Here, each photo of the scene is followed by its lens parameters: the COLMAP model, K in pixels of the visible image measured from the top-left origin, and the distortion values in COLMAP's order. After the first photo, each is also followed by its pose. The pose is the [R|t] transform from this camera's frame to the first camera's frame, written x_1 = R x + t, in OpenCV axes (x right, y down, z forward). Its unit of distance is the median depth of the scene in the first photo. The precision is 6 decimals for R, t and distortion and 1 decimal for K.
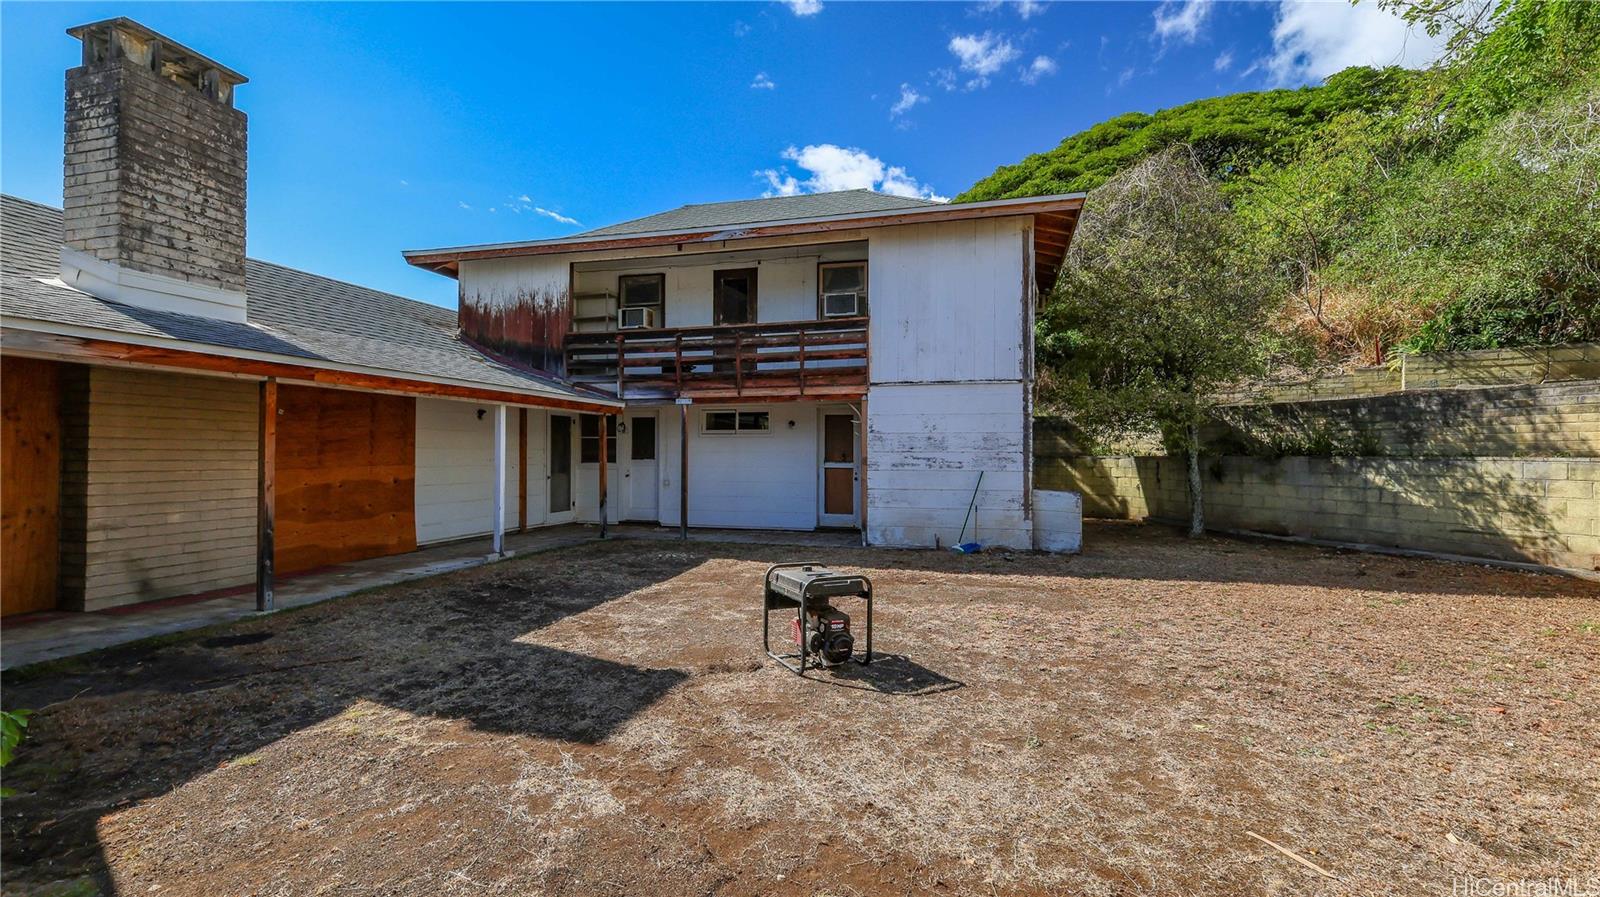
lens RADIAL K [[703.7, 0, 804.3], [0, 703.7, 449.3], [0, 0, 1]] dist [0.004671, 0.000384]
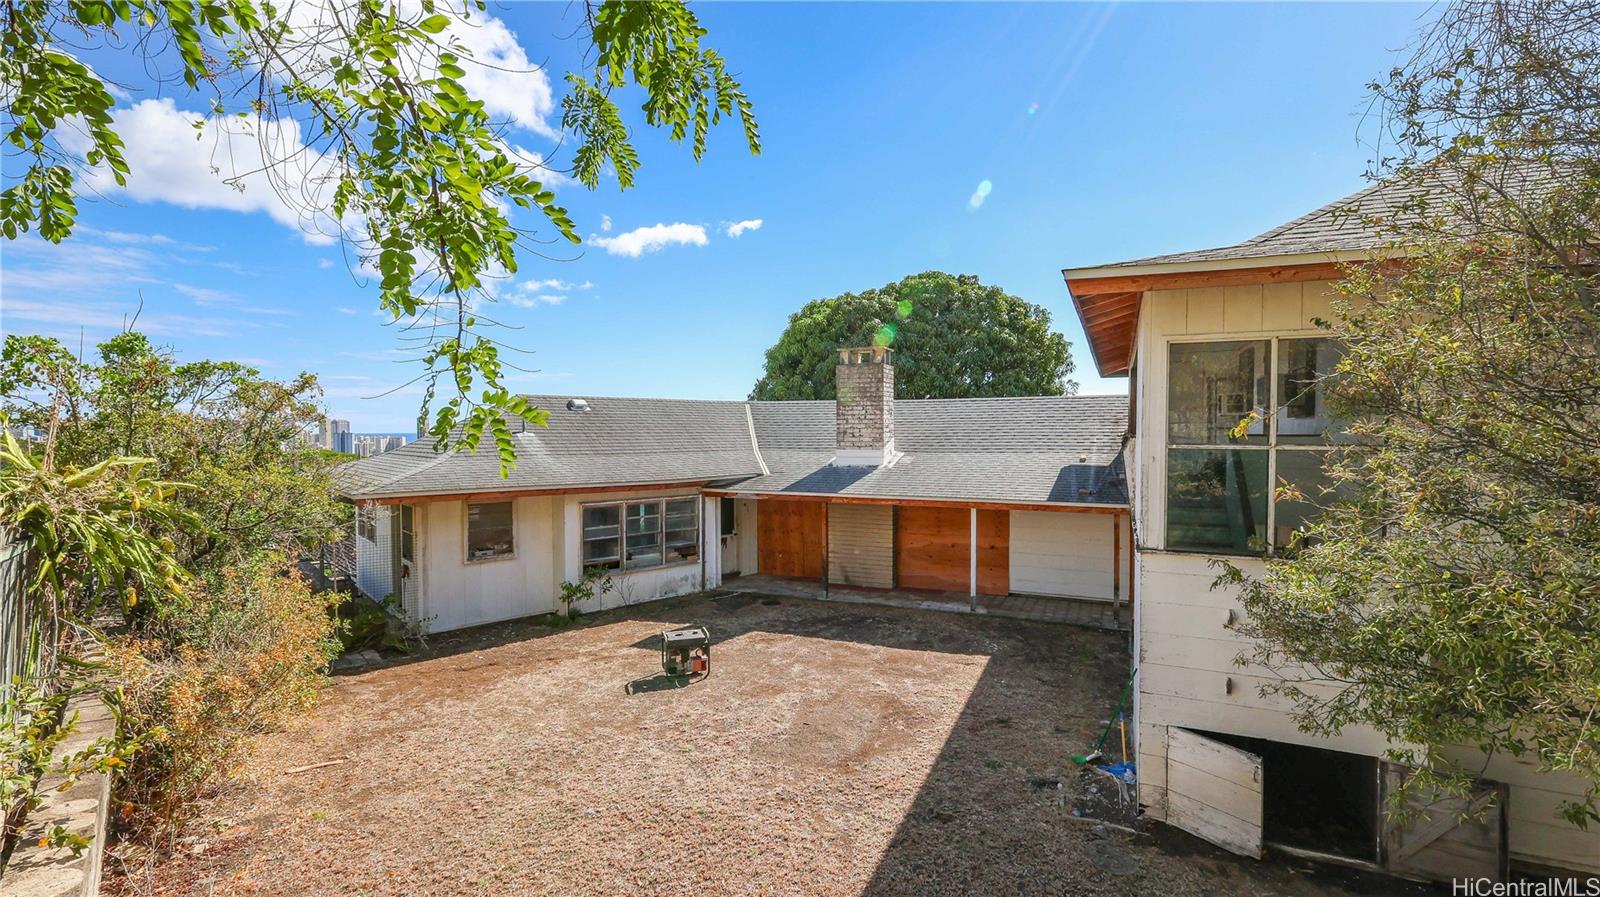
lens RADIAL K [[703.7, 0, 804.9], [0, 703.7, 446.9], [0, 0, 1]] dist [0.004671, 0.000384]
pose [[-0.126914, 0.014317, -0.991810, 1.562407], [0.002391, 0.999897, 0.014128, -0.310321], [0.991911, -0.000578, -0.126935, 1.234834]]
